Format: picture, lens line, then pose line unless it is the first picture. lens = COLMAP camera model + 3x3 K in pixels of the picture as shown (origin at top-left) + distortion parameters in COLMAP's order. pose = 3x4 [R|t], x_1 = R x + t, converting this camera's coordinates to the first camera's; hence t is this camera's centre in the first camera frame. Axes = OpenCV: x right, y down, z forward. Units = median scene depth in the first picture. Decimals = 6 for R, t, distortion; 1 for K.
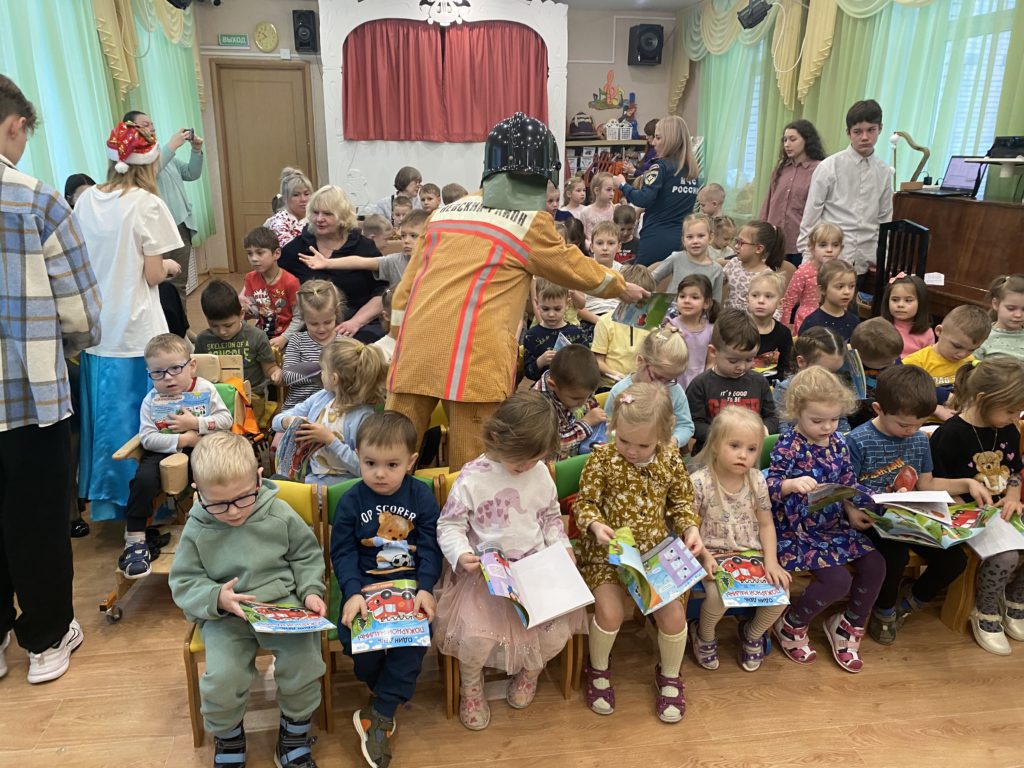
lens RADIAL K [[768.7, 0, 513.4], [0, 768.7, 385.8], [0, 0, 1]] dist [-0.005116, -0.018465]
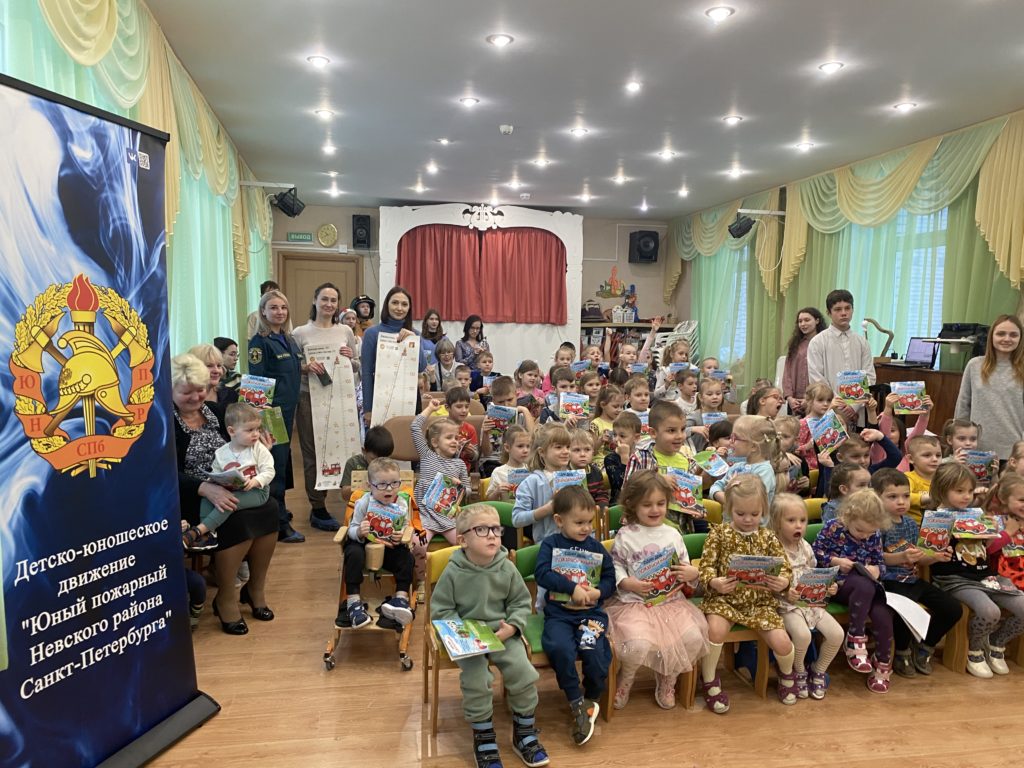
lens RADIAL K [[768.7, 0, 510.1], [0, 768.7, 384.2], [0, 0, 1]] dist [-0.005116, -0.018465]
pose [[0.999453, 0.010949, 0.031191, -0.096452], [-0.003572, 0.973800, -0.227376, 0.049681], [-0.032863, 0.227140, 0.973307, -0.147315]]
